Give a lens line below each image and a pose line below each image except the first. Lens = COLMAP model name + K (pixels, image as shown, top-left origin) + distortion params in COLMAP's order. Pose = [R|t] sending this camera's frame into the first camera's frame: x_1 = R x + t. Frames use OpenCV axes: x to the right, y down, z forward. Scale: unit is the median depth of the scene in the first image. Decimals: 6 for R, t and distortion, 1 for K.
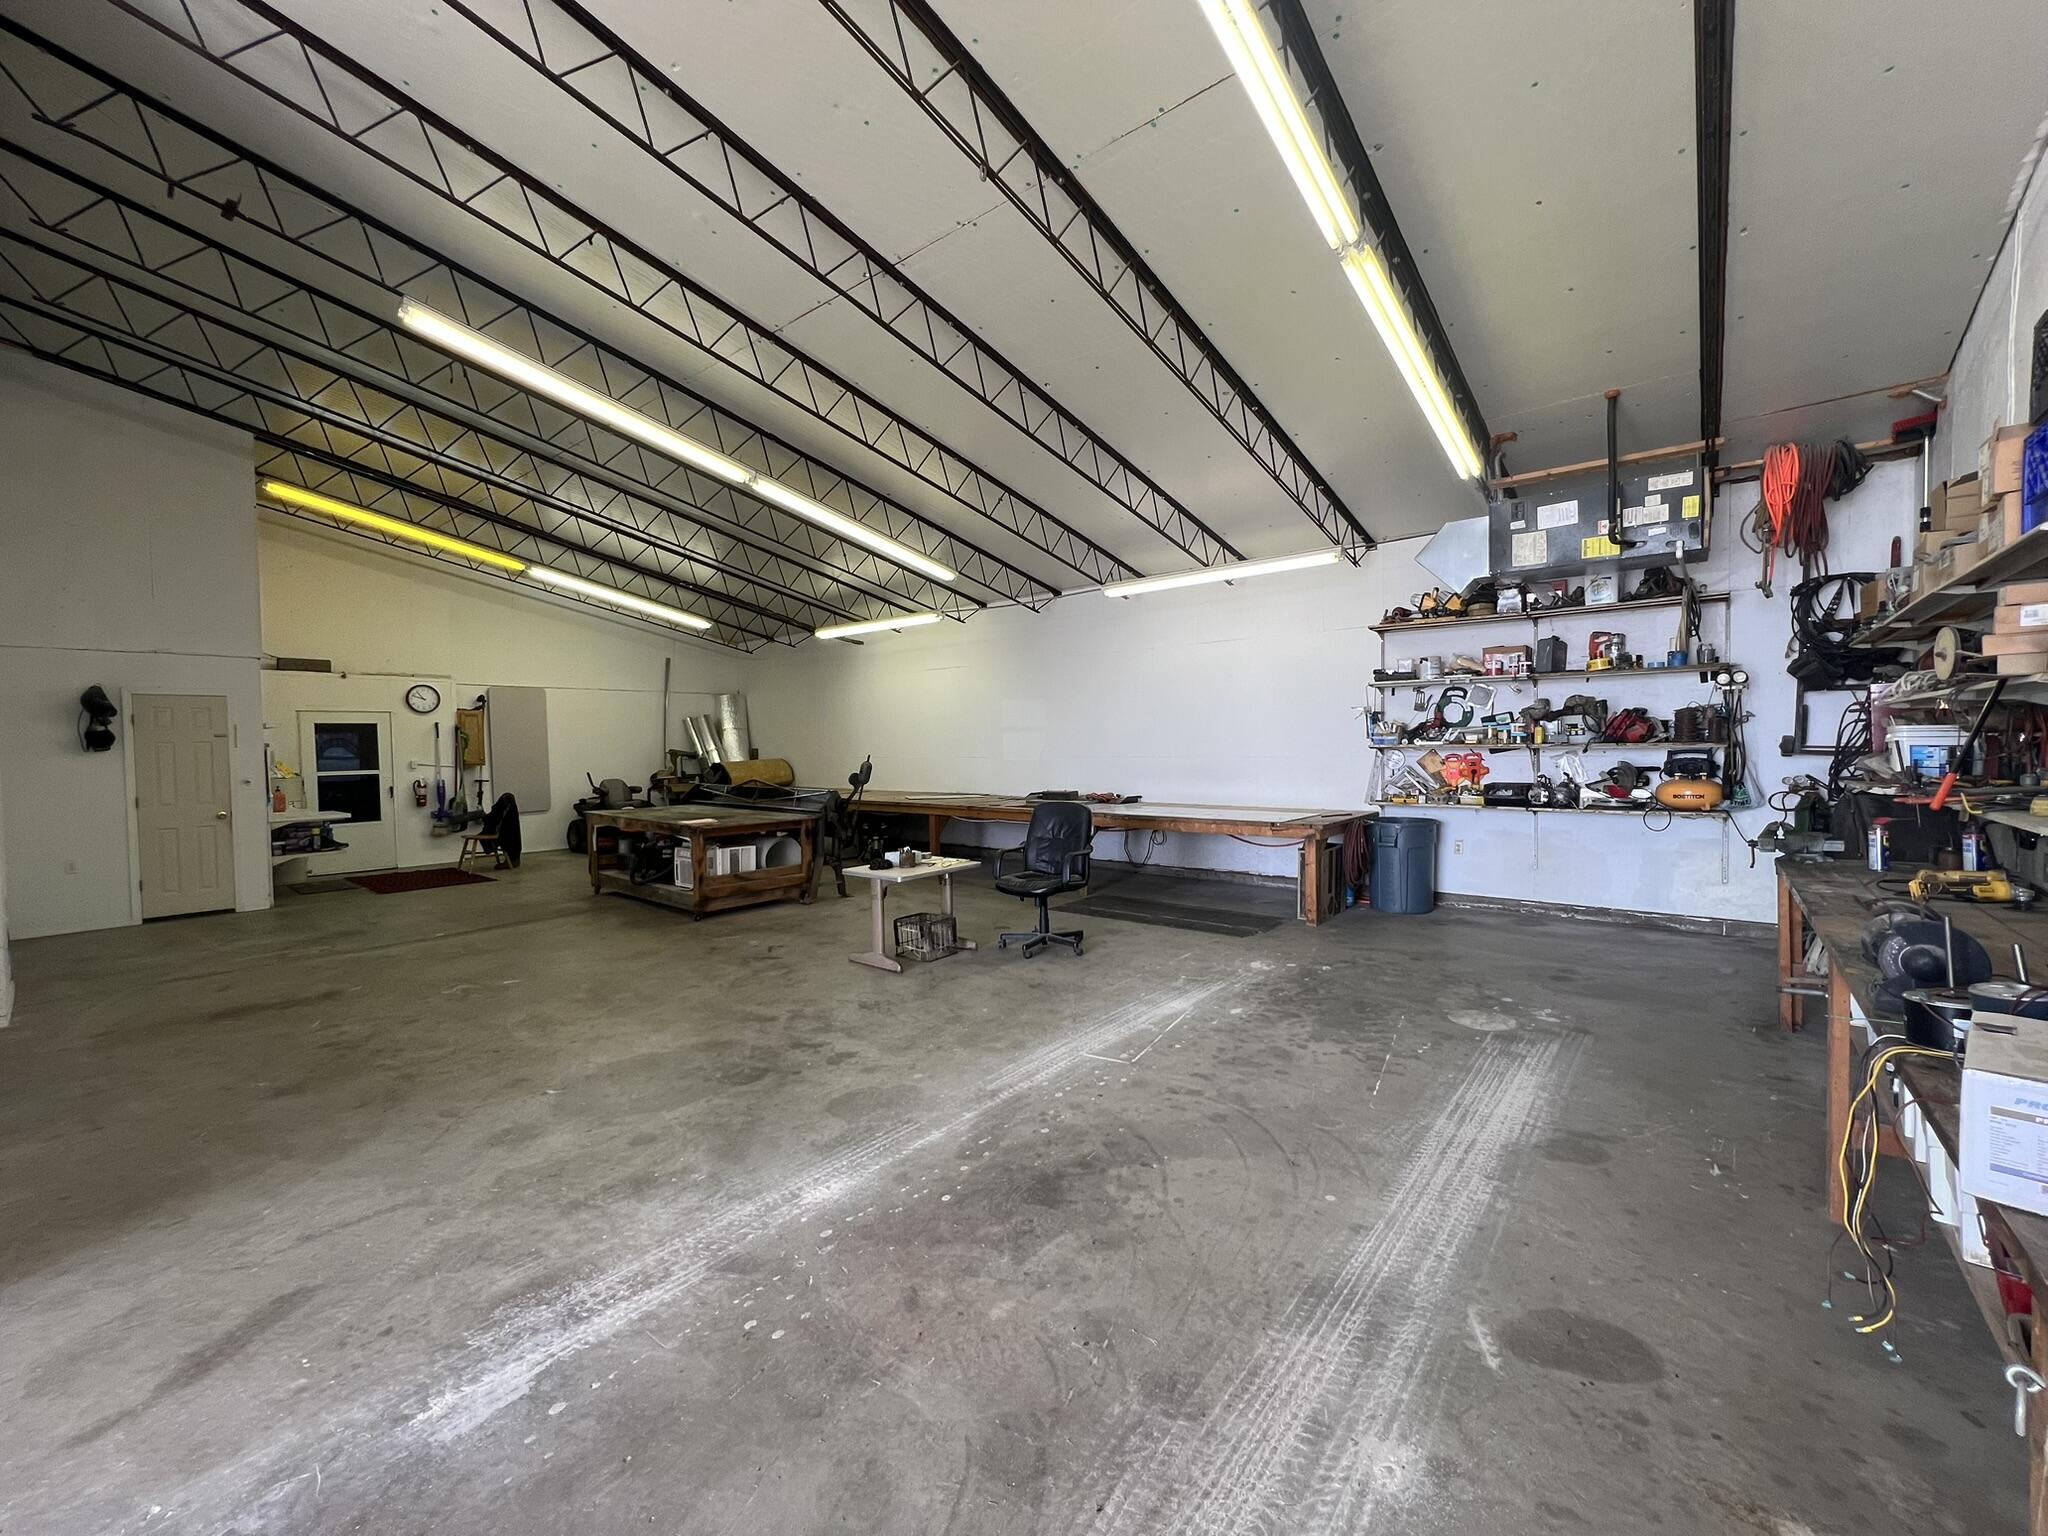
lens RADIAL K [[832.2, 0, 1024.0], [0, 832.2, 768.0], [0, 0, 1]] dist [-0.000201, -0.000013]
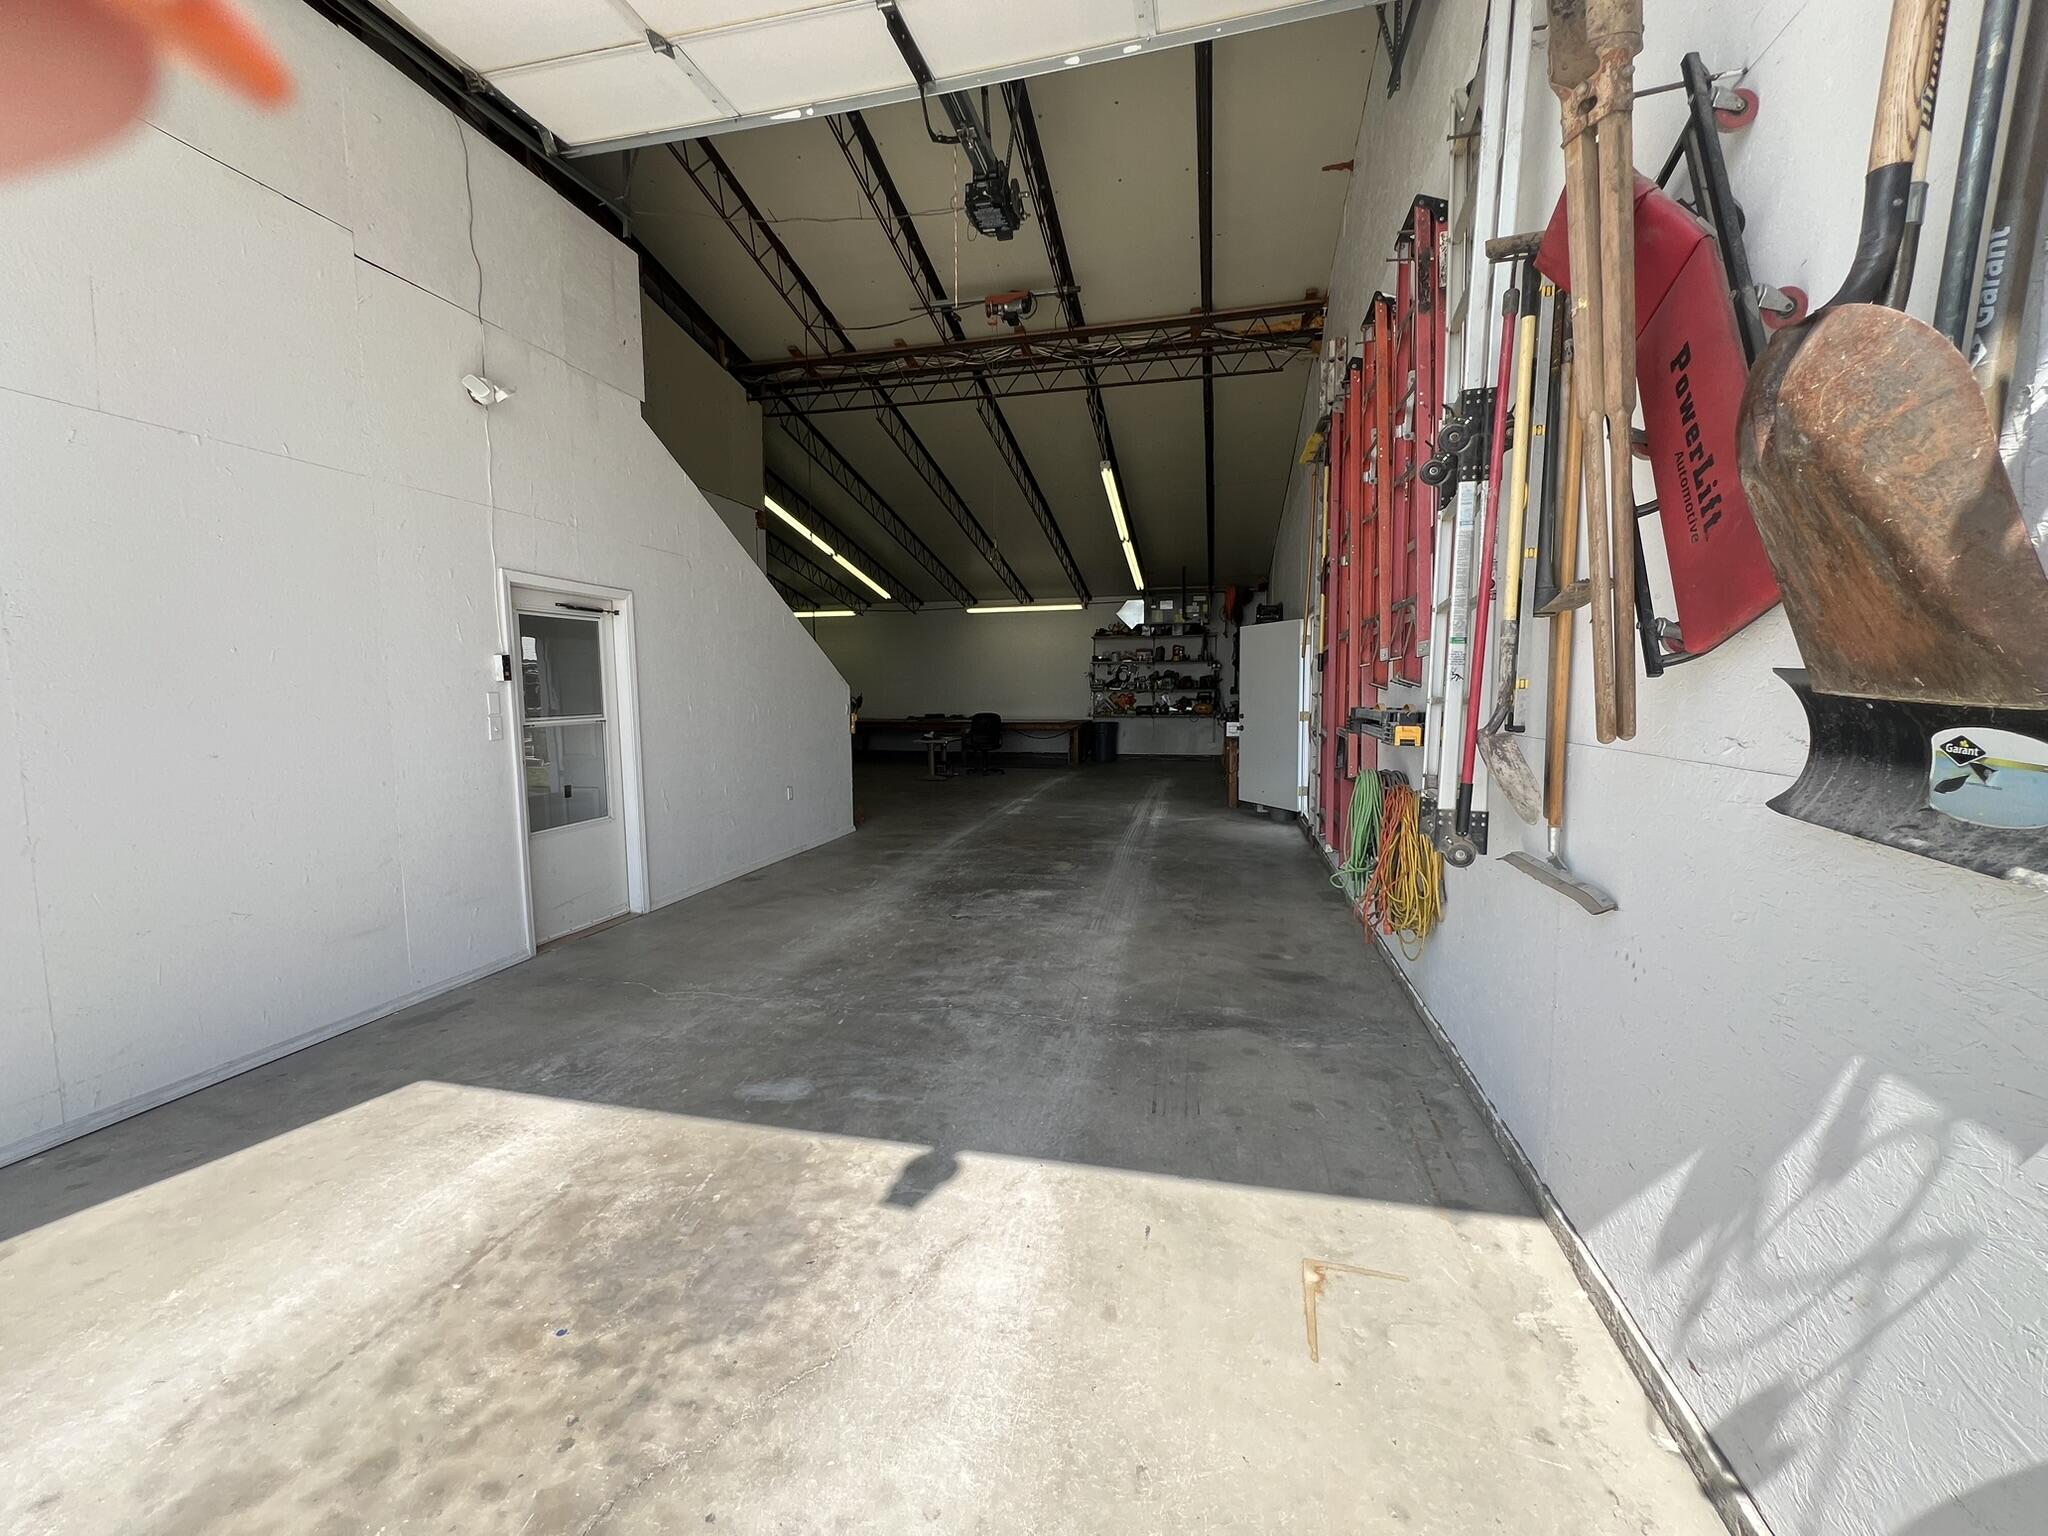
lens RADIAL K [[832.2, 0, 1024.0], [0, 832.2, 768.0], [0, 0, 1]] dist [-0.000201, -0.000013]
pose [[0.894527, -0.028365, 0.446113, -0.852547], [0.005398, 0.998597, 0.052670, 0.072570], [-0.446982, -0.044706, 0.893425, -1.059833]]
